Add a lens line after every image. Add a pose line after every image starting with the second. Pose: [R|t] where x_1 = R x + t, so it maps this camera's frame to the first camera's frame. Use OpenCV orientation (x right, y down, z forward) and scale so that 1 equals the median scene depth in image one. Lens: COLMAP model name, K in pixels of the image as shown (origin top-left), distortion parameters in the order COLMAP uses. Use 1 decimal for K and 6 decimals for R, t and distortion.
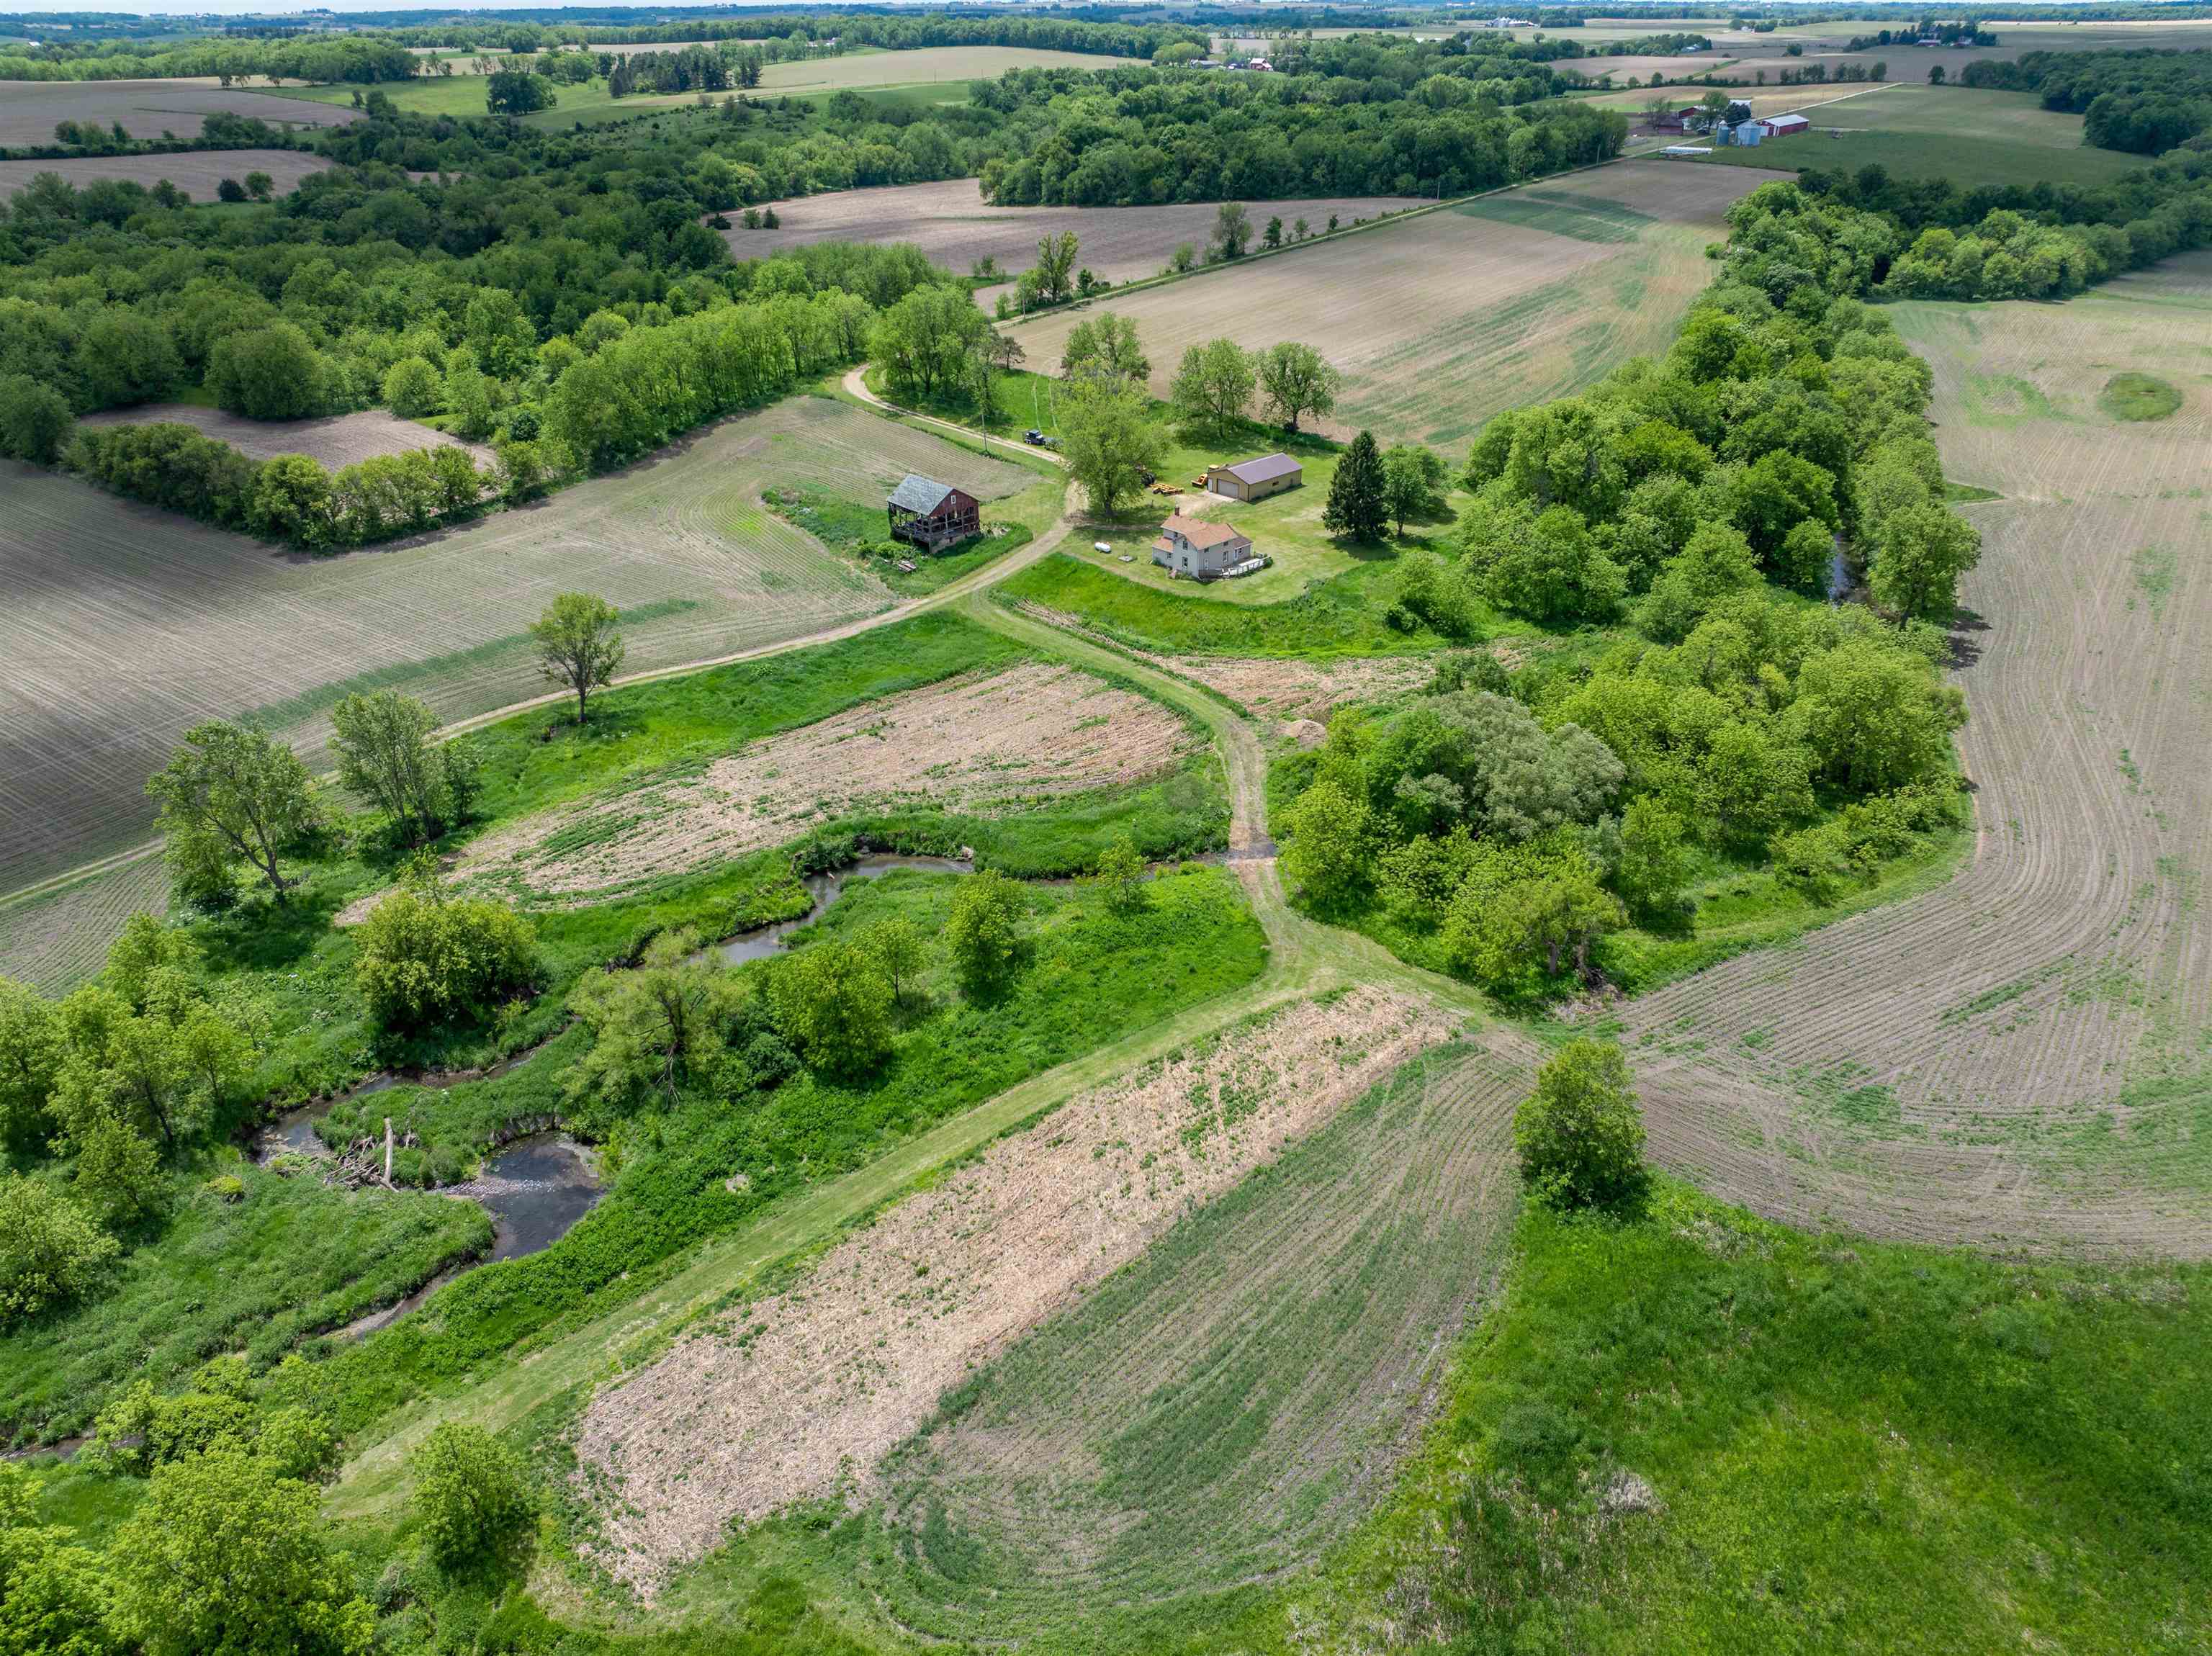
lens RADIAL K [[1546.3, 0, 1109.1], [0, 1546.3, 825.6], [0, 0, 1]] dist [-0.035817, 0.007544]
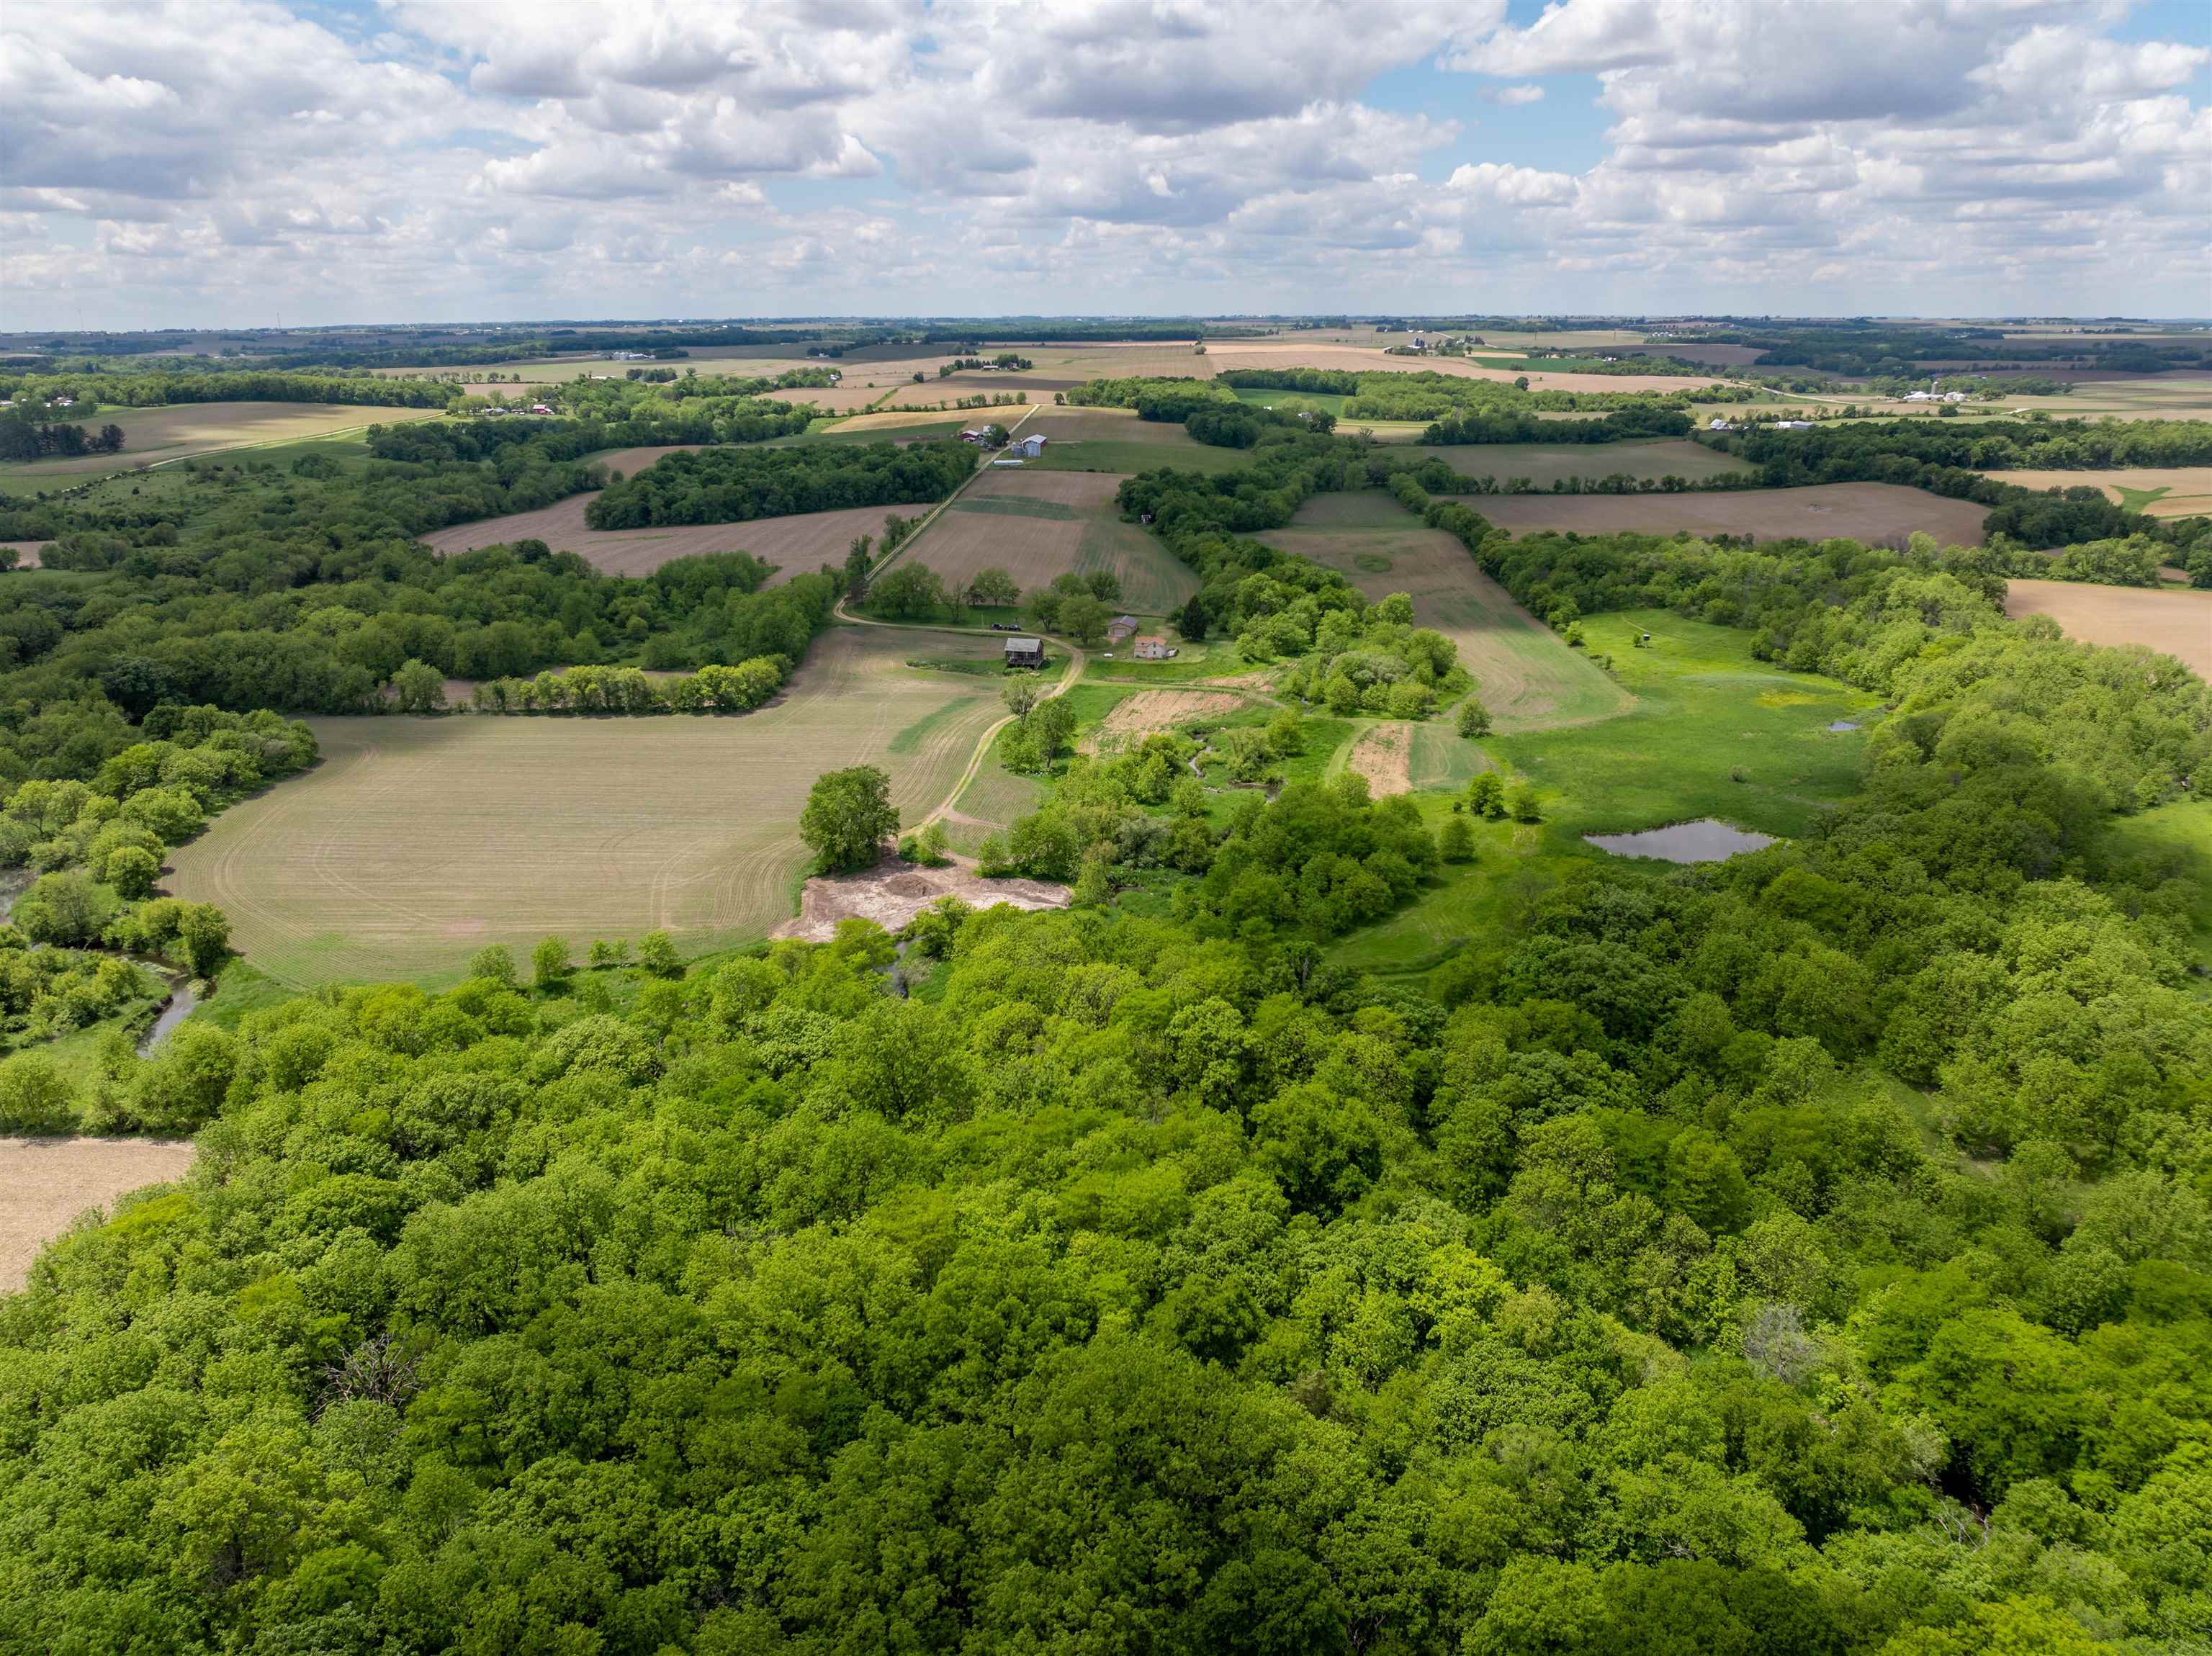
lens RADIAL K [[1578.9, 0, 1105.4], [0, 1578.9, 830.2], [0, 0, 1]] dist [-0.087675, 0.056125]
pose [[0.839254, -0.168772, 0.516883, -1.394249], [0.257656, 0.960546, -0.104716, 0.339882], [-0.478817, 0.221062, 0.849627, -1.005315]]
